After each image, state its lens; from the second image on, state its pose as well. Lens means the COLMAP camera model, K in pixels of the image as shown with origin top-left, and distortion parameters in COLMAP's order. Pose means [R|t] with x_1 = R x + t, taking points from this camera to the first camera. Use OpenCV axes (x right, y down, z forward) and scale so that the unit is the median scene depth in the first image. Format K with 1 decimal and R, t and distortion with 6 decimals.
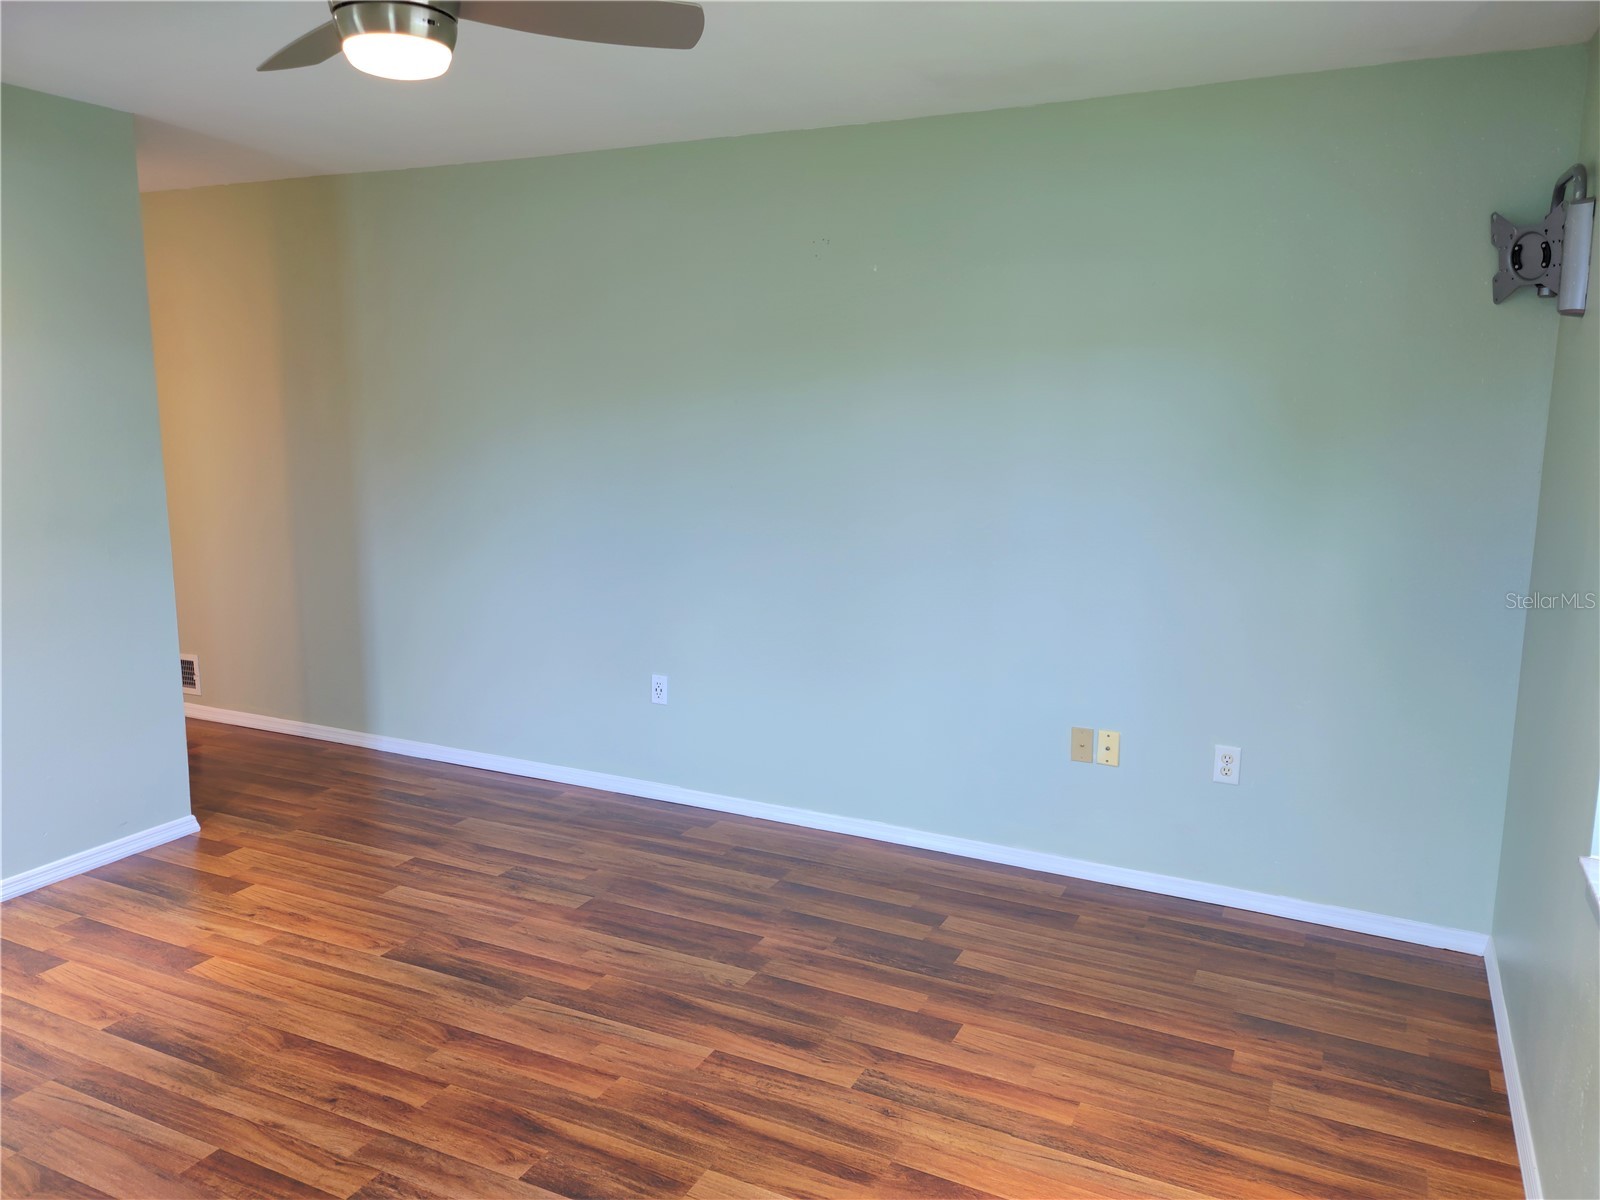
lens RADIAL K [[1164.2, 0, 800.3], [0, 1164.2, 596.9], [0, 0, 1]] dist [0.079459, -0.060077]
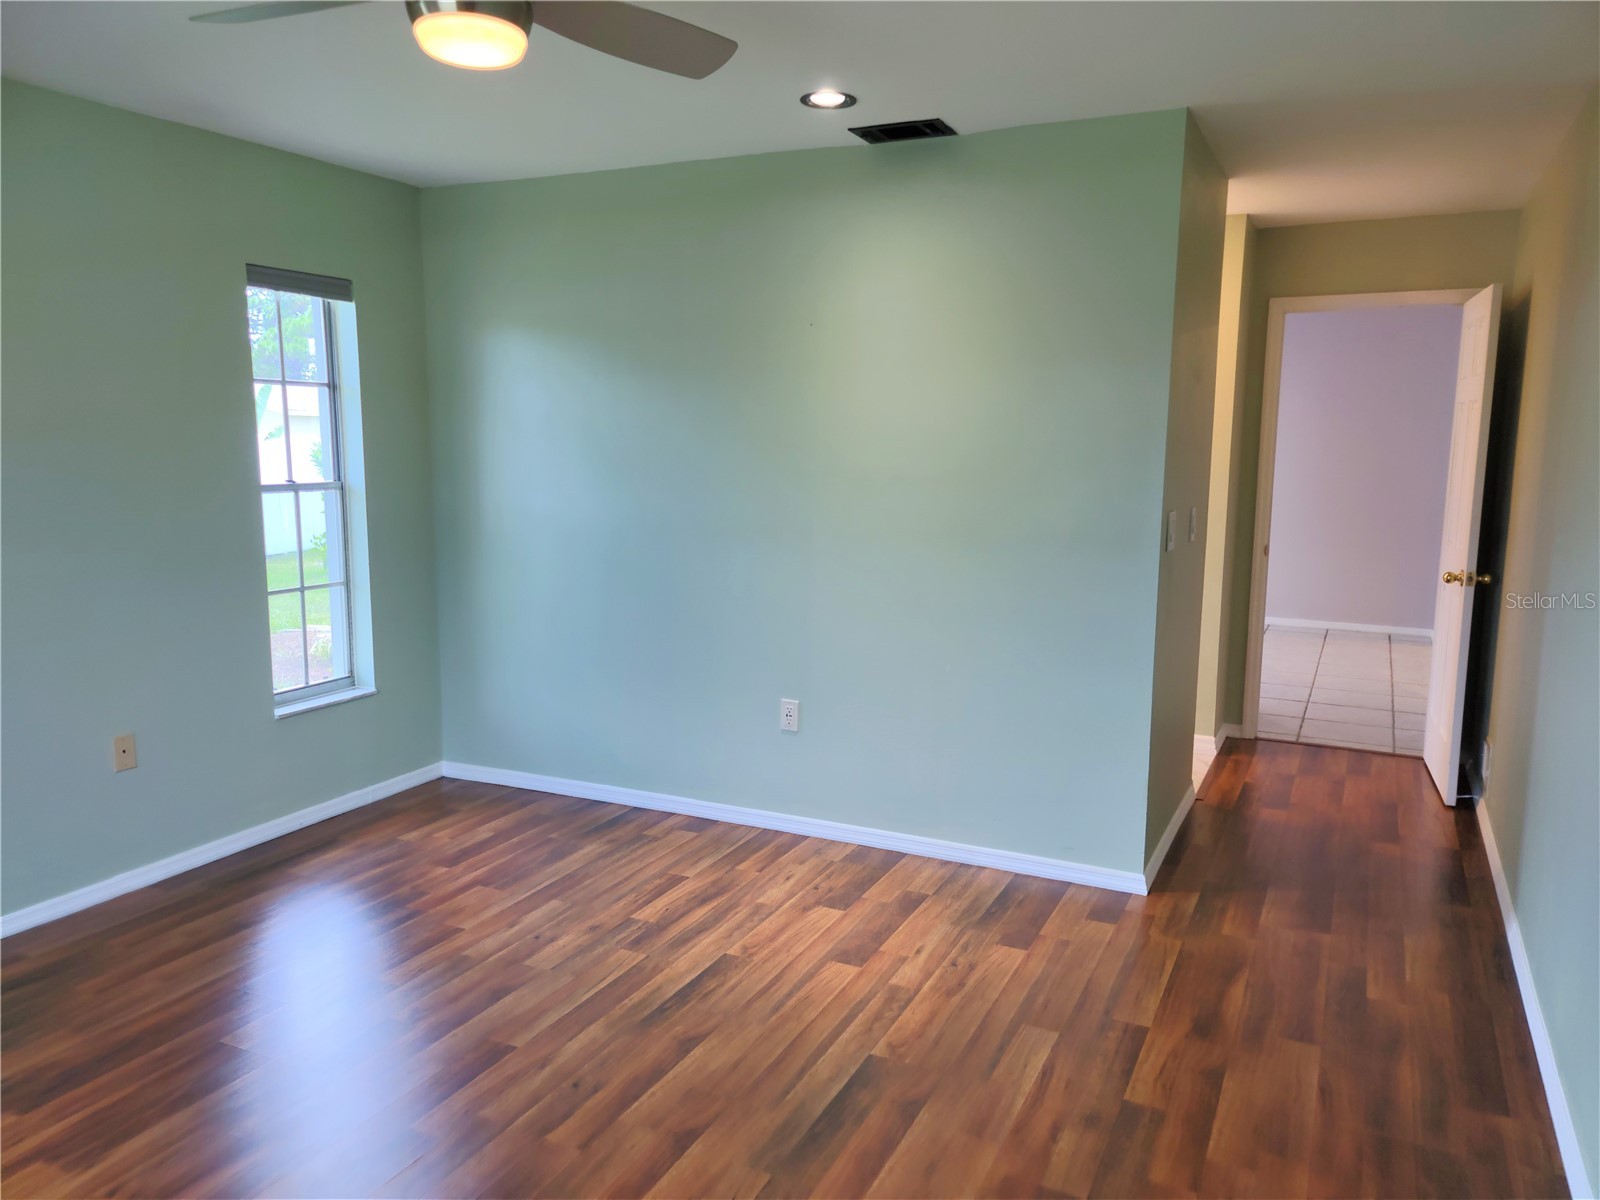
lens RADIAL K [[1173.4, 0, 800.0], [0, 1173.4, 600.0], [0, 0, 1]] dist [0.074161, -0.055322]
pose [[0.020537, 0.142603, -0.989567, 0.431713], [-0.177766, 0.974525, 0.136747, -0.122901], [0.983859, 0.173103, 0.045364, 0.809759]]
